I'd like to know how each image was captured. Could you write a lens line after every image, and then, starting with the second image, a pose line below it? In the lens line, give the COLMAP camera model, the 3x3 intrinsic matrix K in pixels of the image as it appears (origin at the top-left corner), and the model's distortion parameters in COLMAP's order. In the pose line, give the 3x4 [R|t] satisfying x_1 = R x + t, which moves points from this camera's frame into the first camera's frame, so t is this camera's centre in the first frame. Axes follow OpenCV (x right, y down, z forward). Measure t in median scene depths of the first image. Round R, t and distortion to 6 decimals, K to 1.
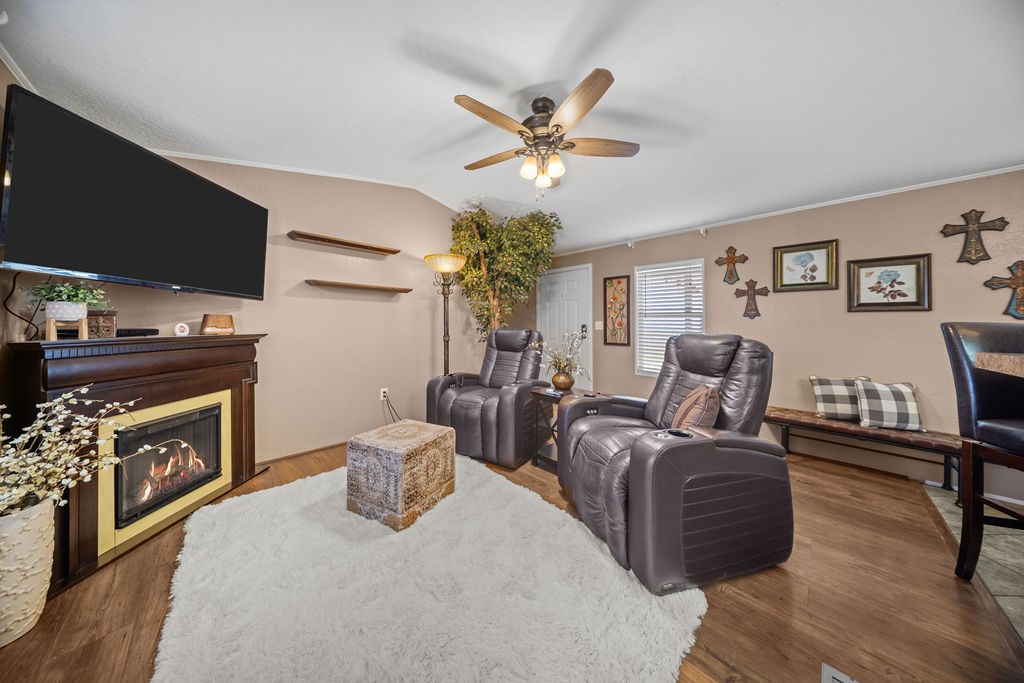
lens RADIAL K [[307.1, 0, 514.3], [0, 307.1, 333.8], [0, 0, 1]] dist [-0.000483, -0.000027]
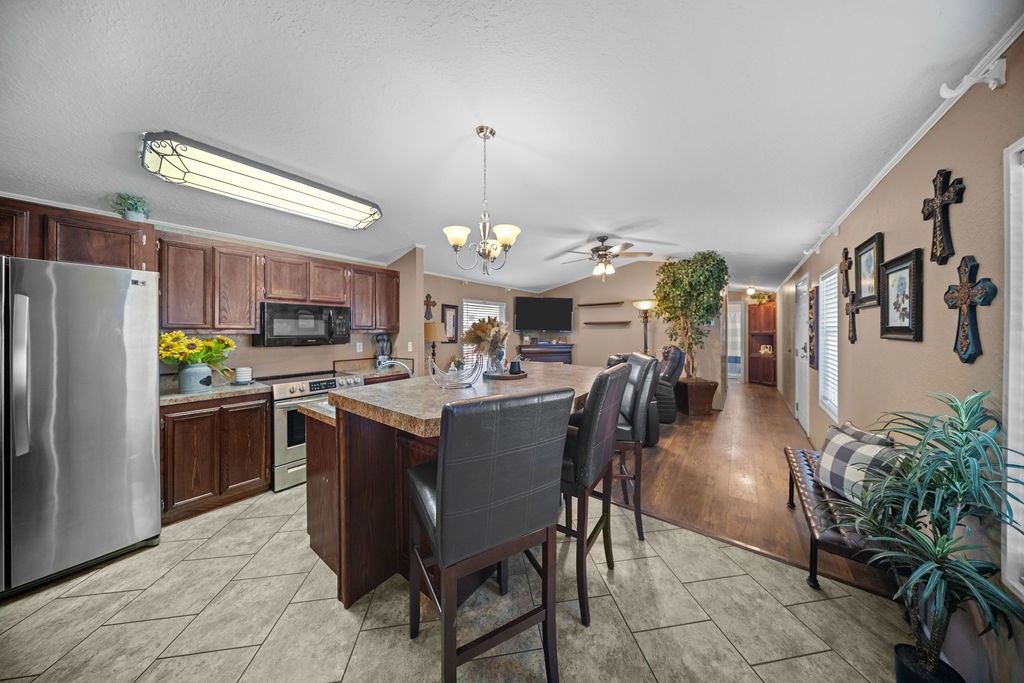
lens RADIAL K [[307.1, 0, 514.3], [0, 307.1, 333.8], [0, 0, 1]] dist [-0.000483, -0.000027]
pose [[0.150076, -0.002448, -0.988672, 1.601007], [-0.012902, 0.999907, -0.004434, -0.070233], [0.988590, 0.013421, 0.150030, 0.100802]]
